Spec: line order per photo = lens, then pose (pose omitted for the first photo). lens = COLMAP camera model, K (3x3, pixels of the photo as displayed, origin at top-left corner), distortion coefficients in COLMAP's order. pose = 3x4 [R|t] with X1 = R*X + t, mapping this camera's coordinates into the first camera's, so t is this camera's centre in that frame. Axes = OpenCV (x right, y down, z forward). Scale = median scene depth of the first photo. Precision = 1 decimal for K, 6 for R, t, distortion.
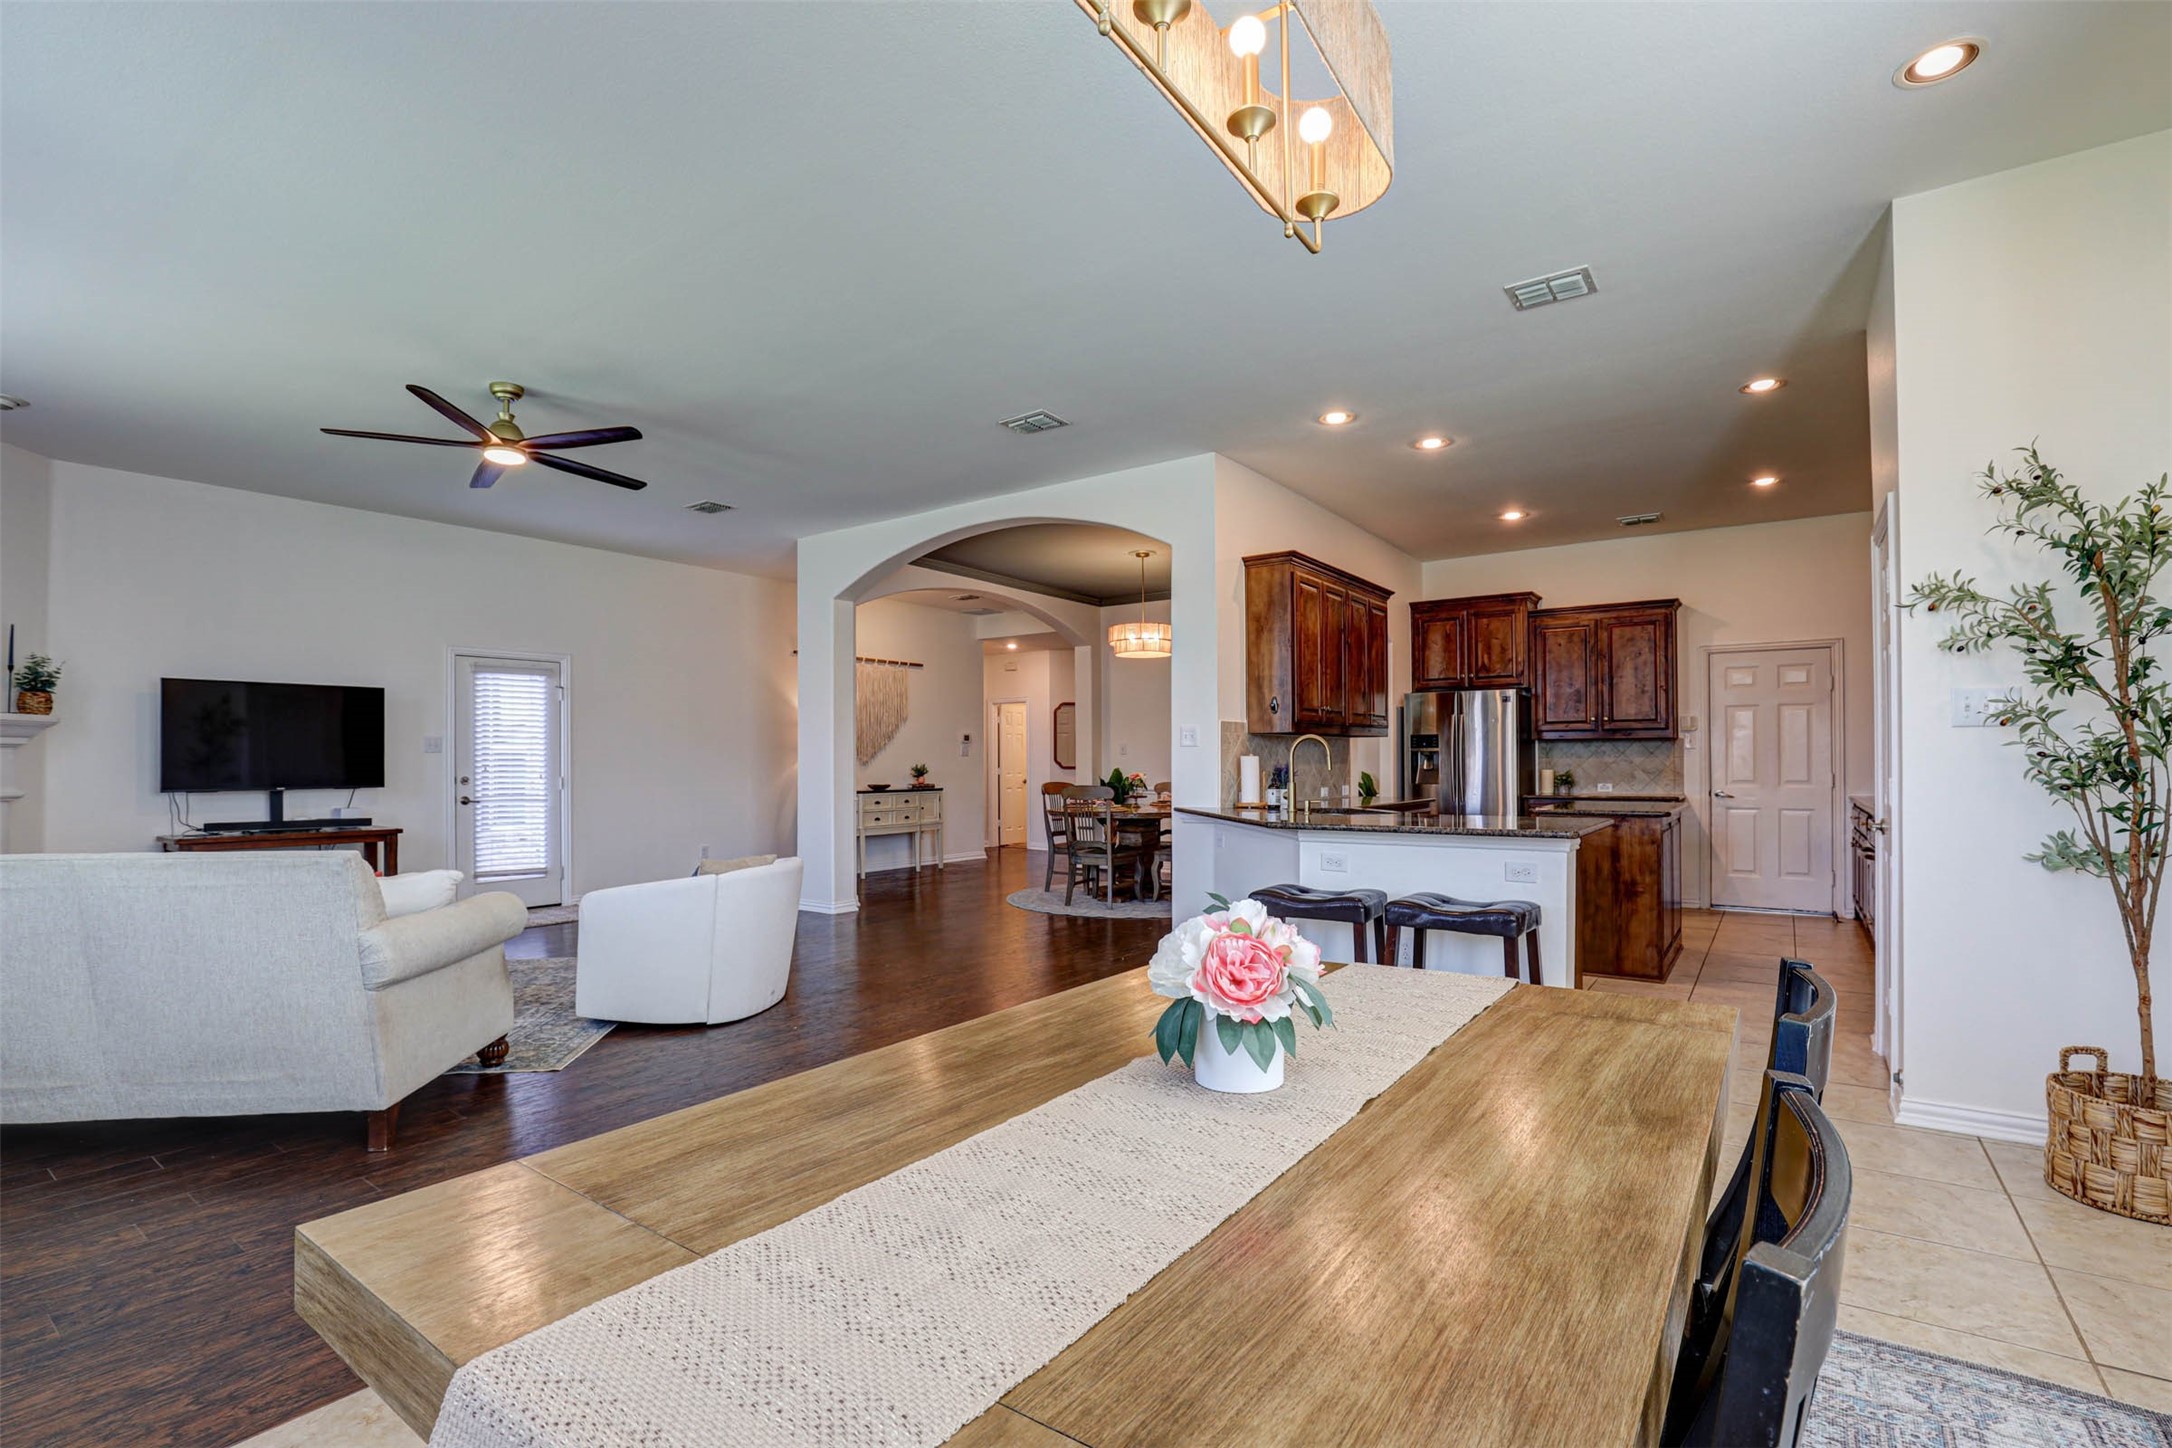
lens RADIAL K [[990.8, 0, 1085.0], [0, 990.8, 758.3], [0, 0, 1]] dist [-0.035894, 0.008834]
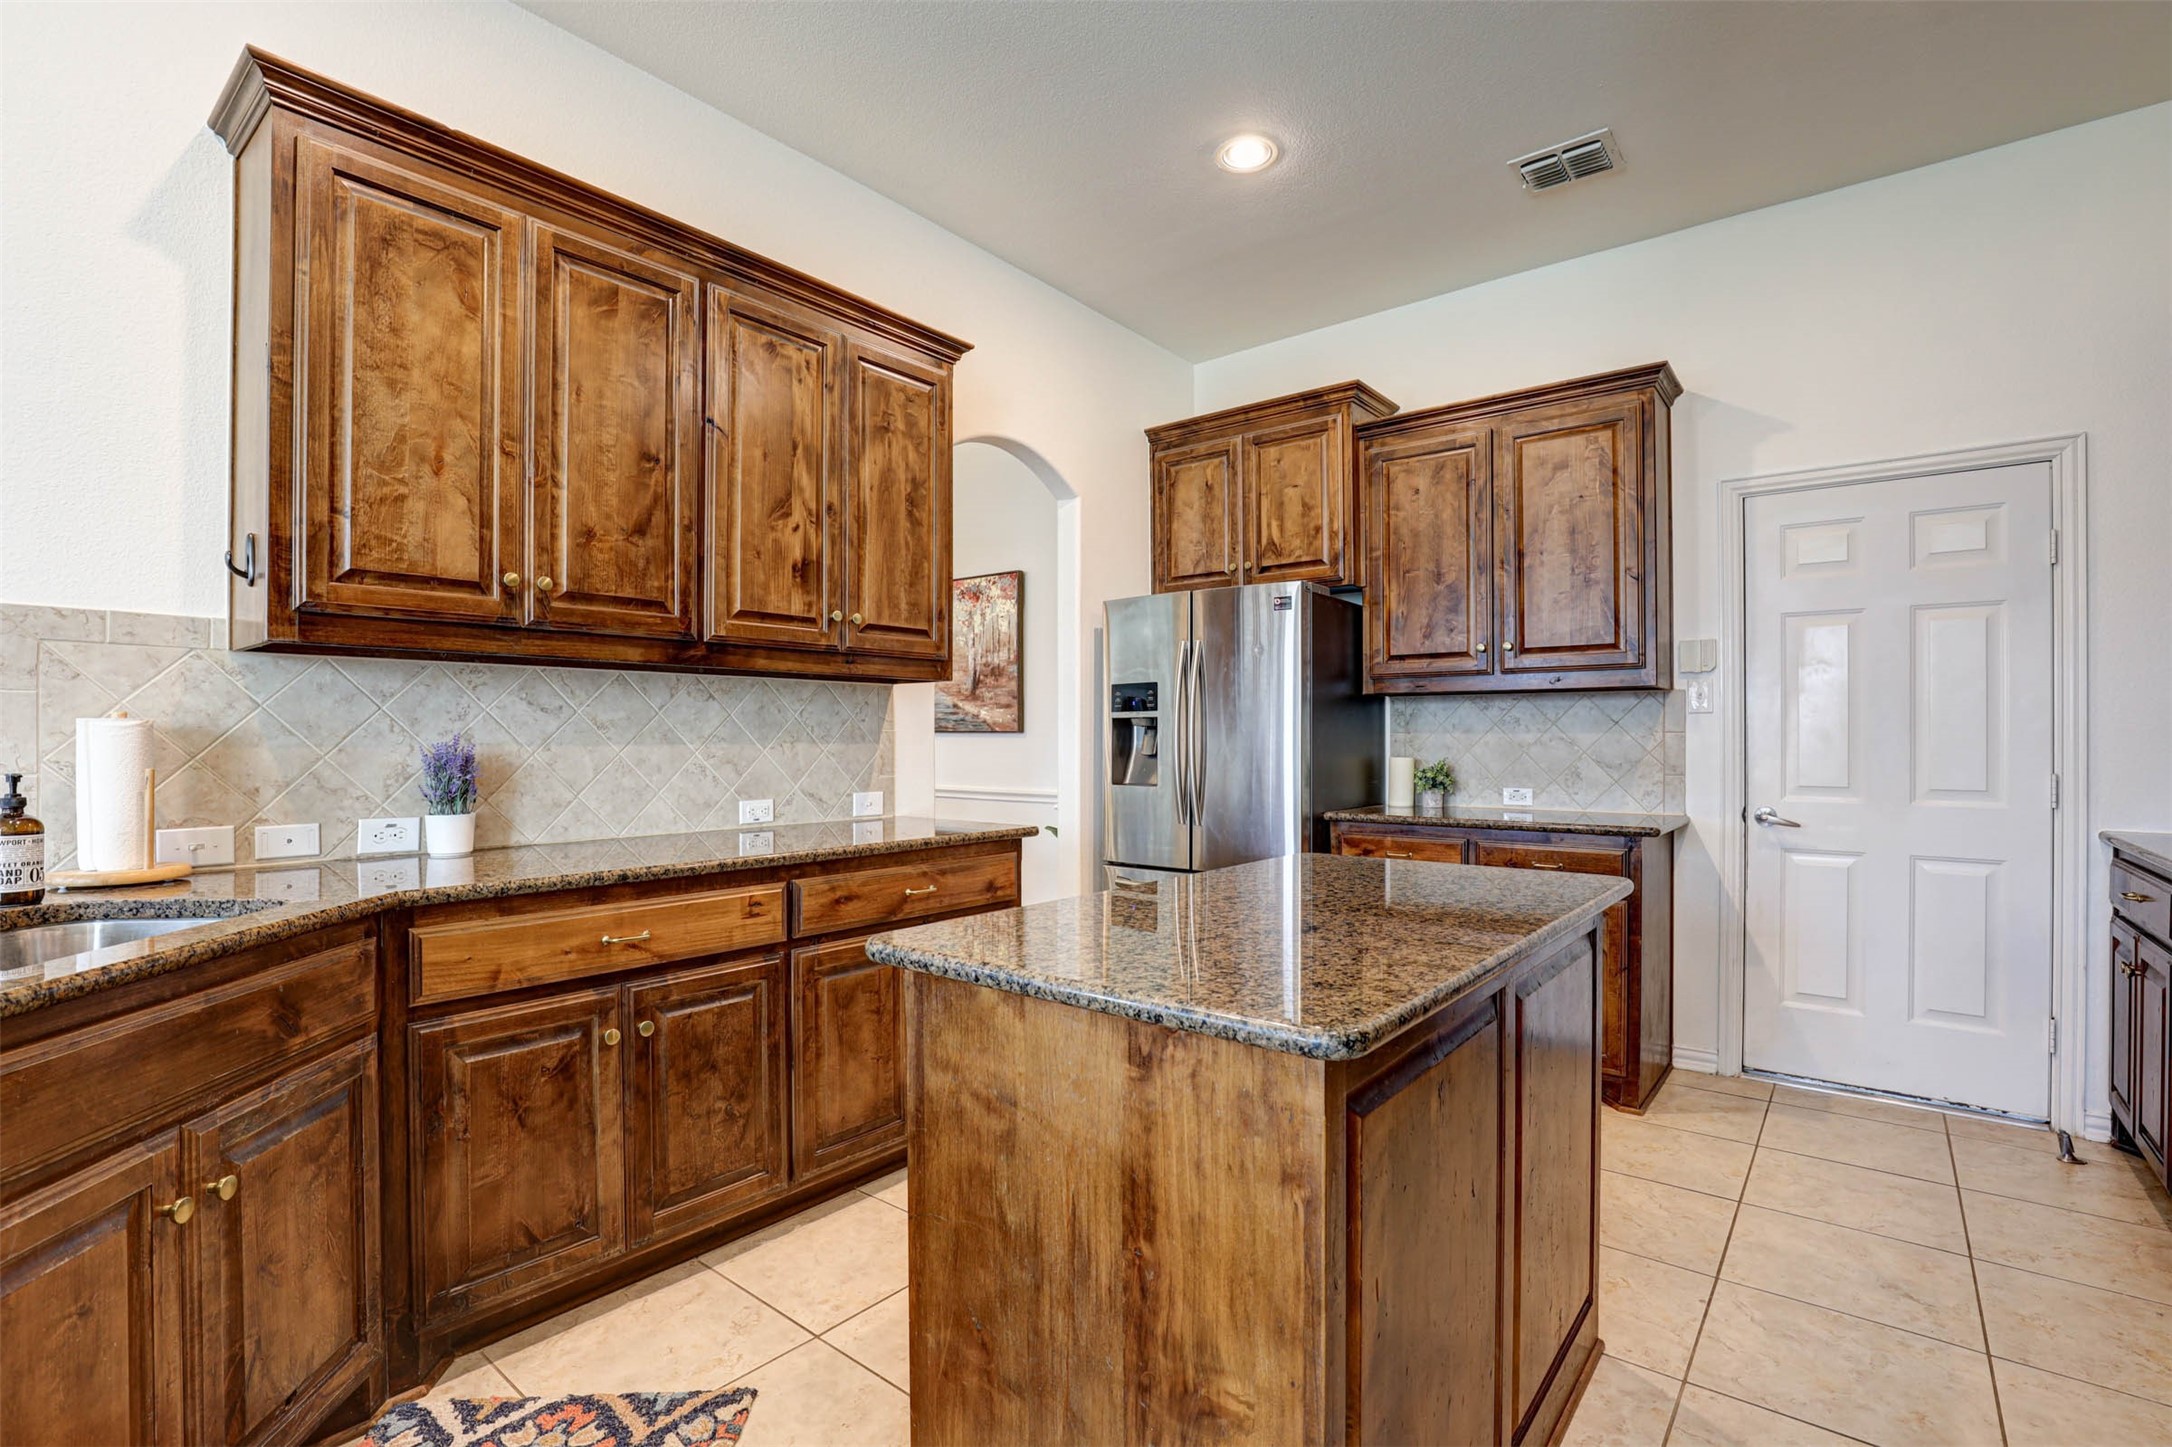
lens RADIAL K [[988.7, 0, 1087.0], [0, 988.7, 741.8], [0, 0, 1]] dist [-0.037106, 0.000204]
pose [[0.998038, 0.003049, -0.062532, 0.369346], [-0.002676, 0.999978, 0.006035, 0.001482], [0.062549, -0.005856, 0.998025, 0.542892]]
